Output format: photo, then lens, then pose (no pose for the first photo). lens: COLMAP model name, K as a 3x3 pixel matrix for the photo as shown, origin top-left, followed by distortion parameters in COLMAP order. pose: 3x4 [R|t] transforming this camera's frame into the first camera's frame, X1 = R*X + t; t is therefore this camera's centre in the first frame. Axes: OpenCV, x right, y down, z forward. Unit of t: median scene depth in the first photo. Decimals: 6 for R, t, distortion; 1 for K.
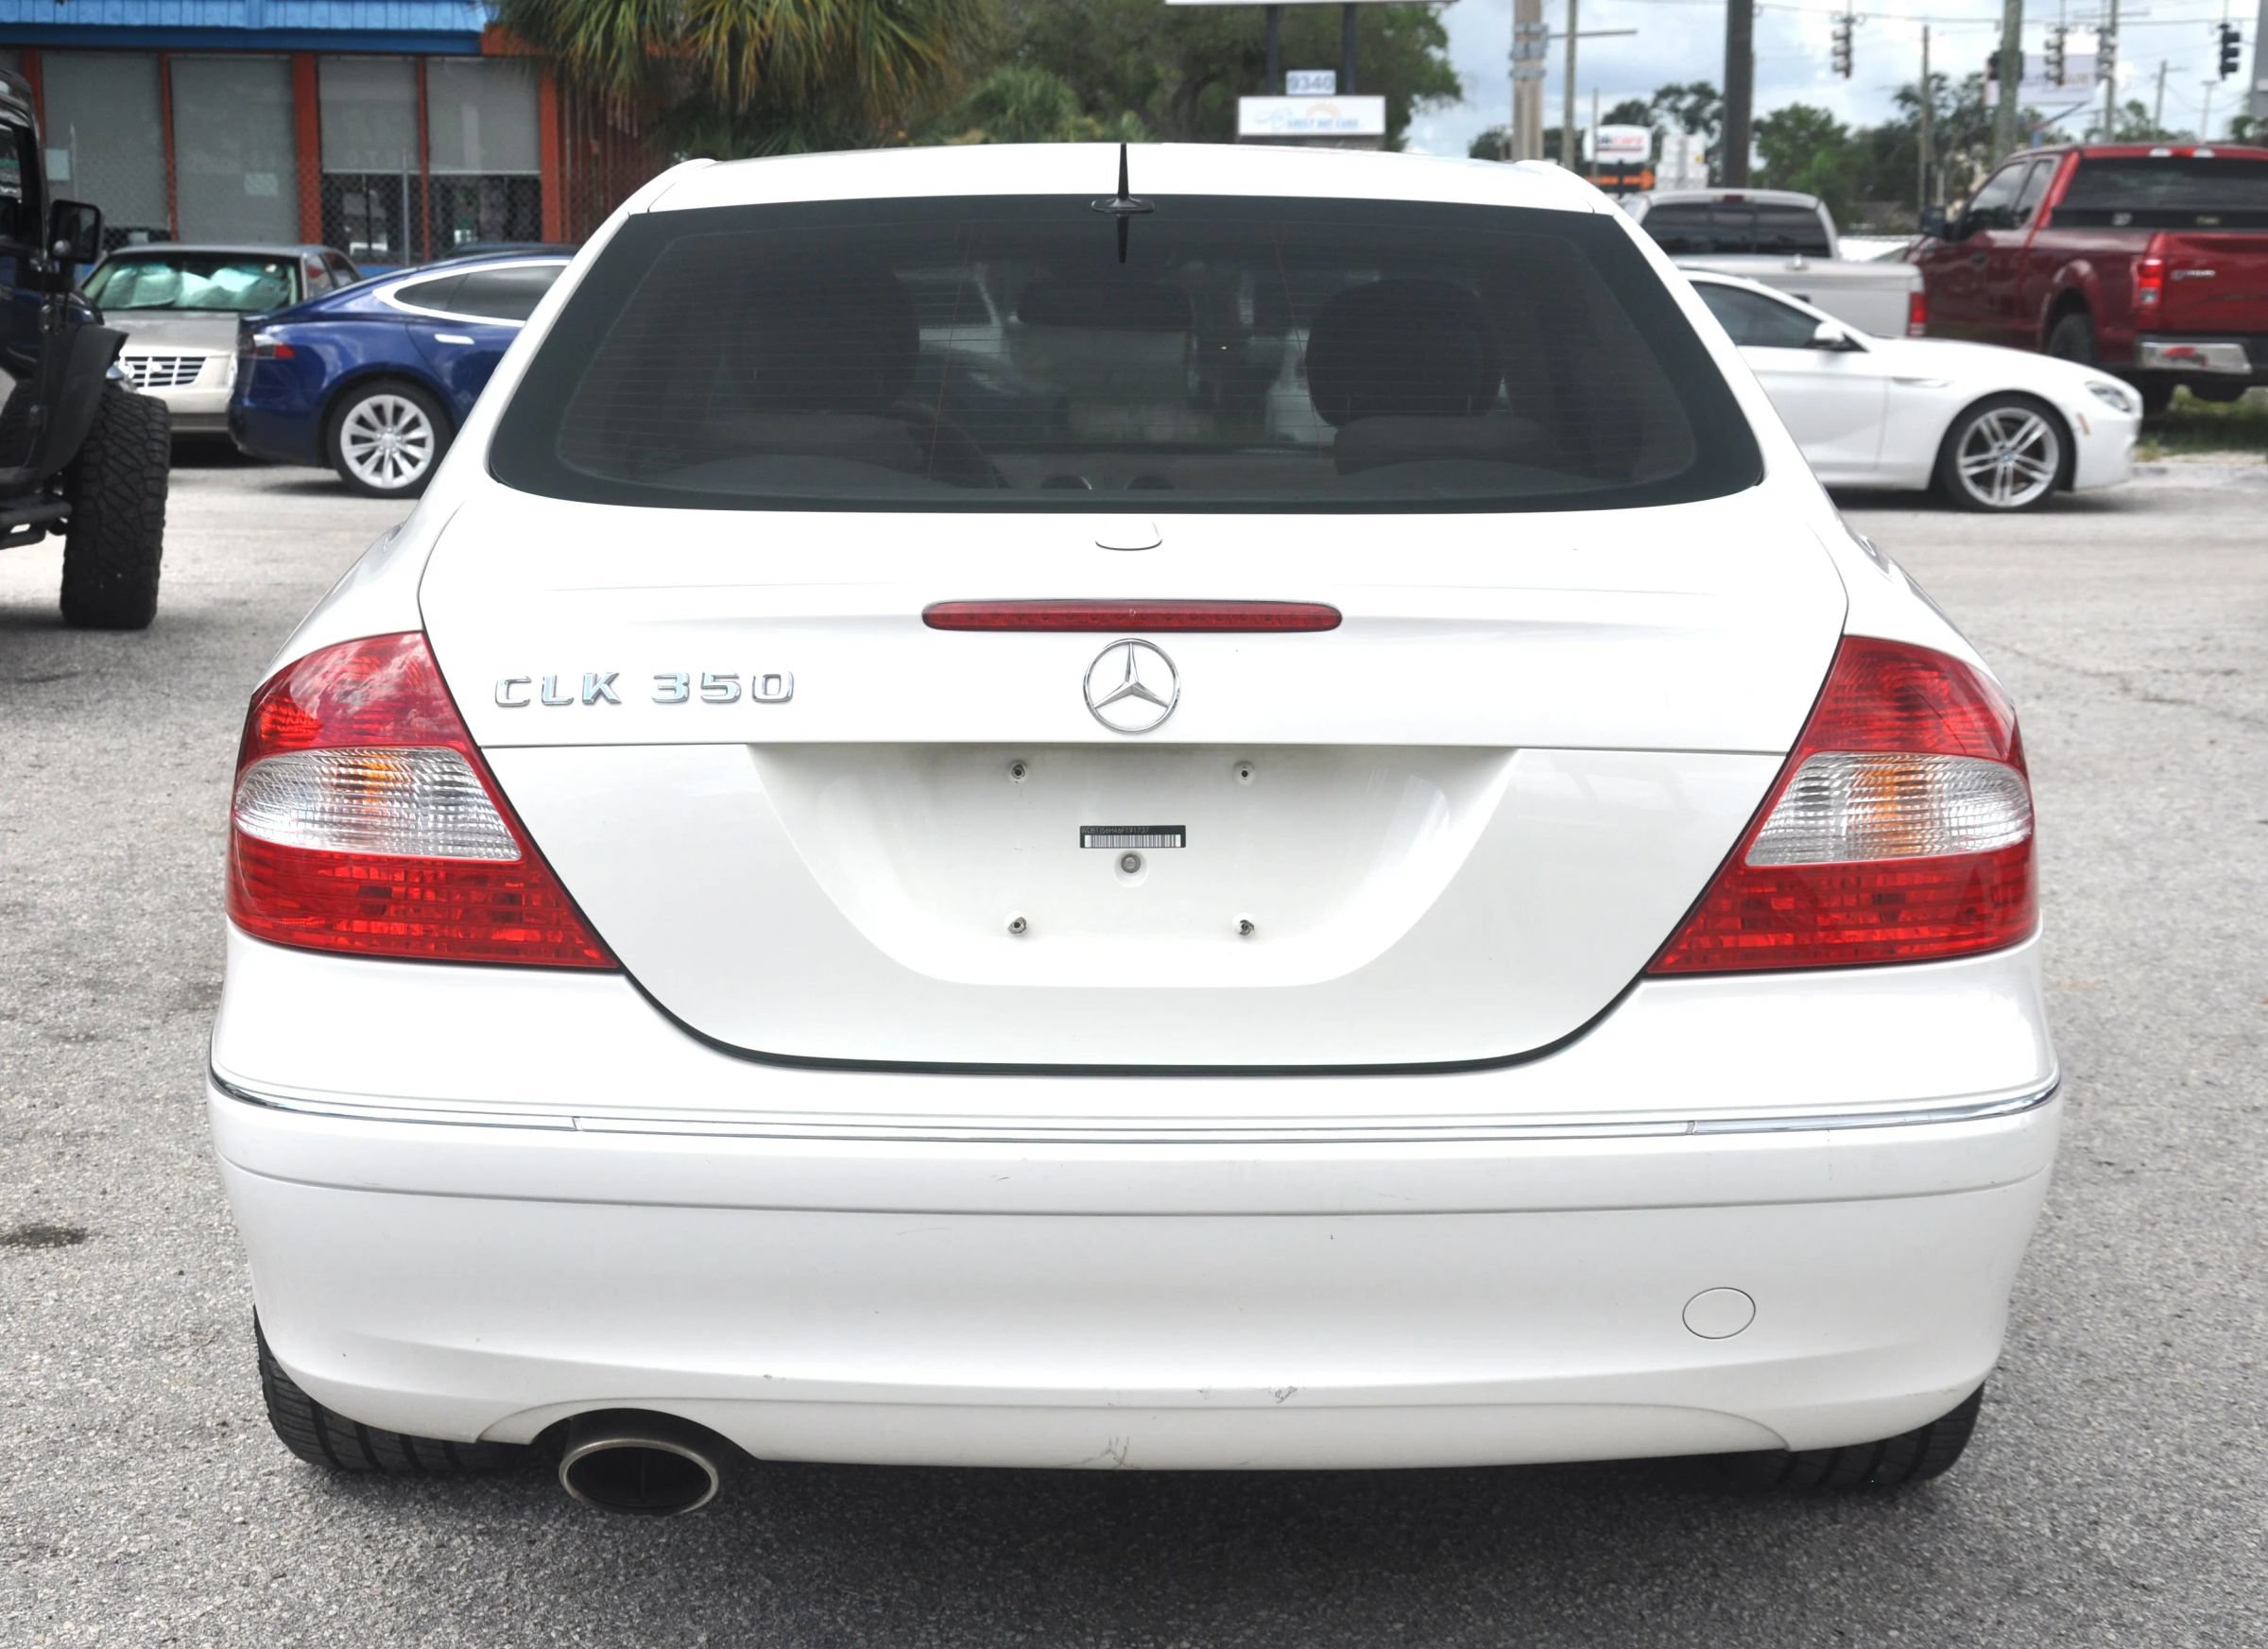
lens RADIAL K [[3561.0, 0, 1116.1], [0, 3561.0, 823.2], [0, 0, 1]] dist [0.175823, 0.000000]
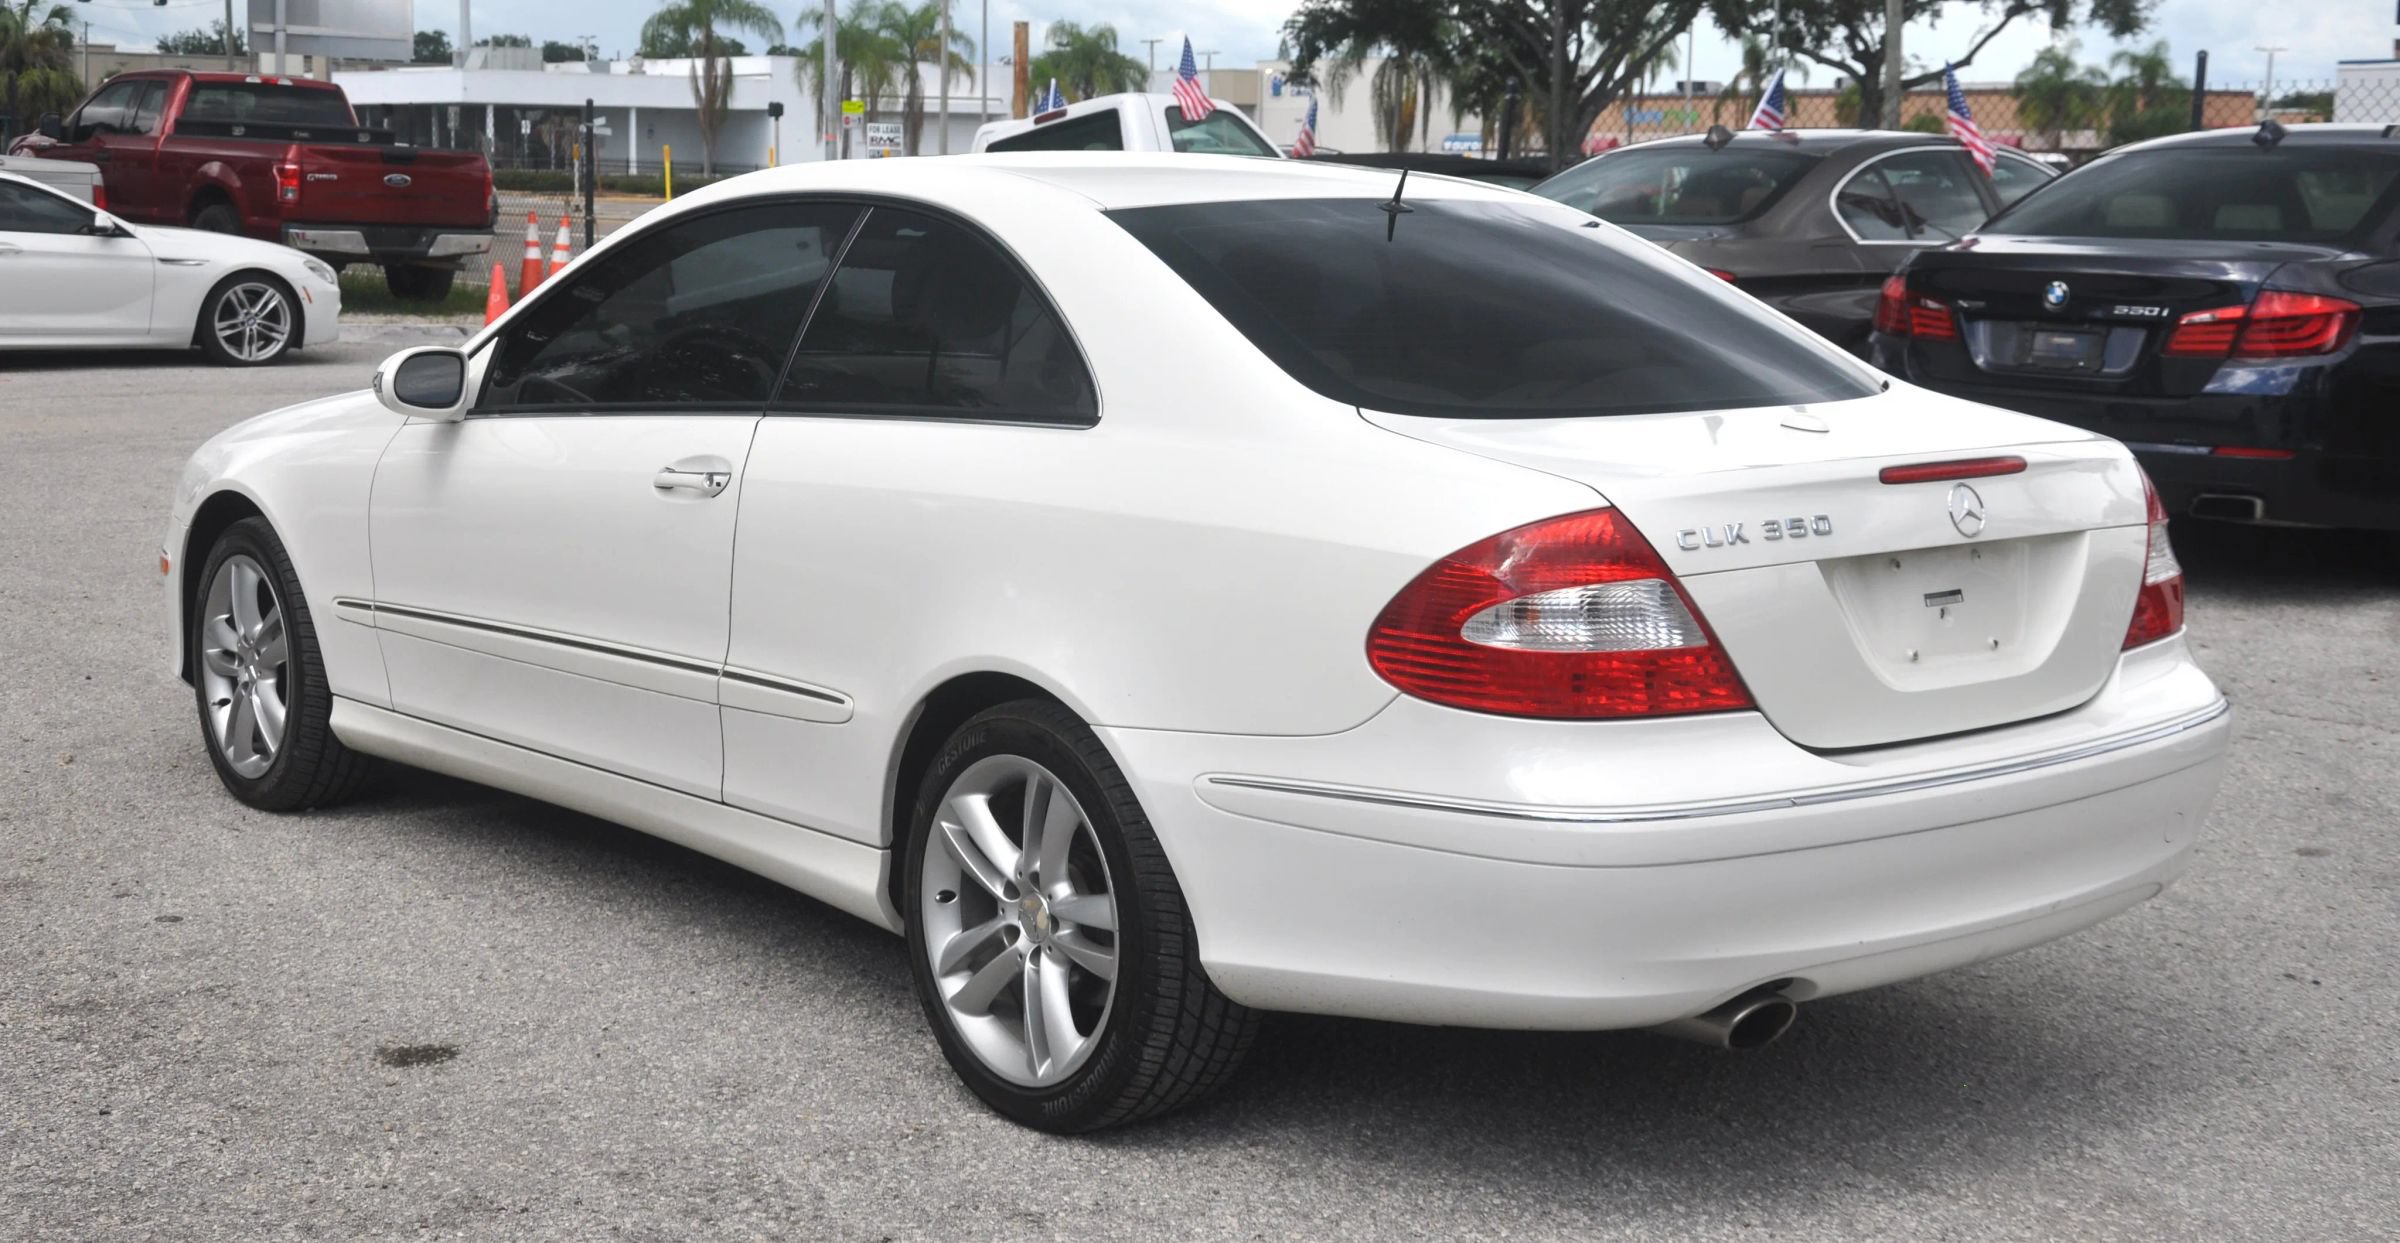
lens RADIAL K [[2916.8, 0, 1165.9], [0, 2916.8, 519.7], [0, 0, 1]] dist [0.066228, 0.000000]
pose [[0.761115, -0.068582, 0.644980, -0.693228], [0.086096, 0.996277, 0.004338, -0.042101], [-0.642877, 0.052229, 0.764187, 0.096522]]
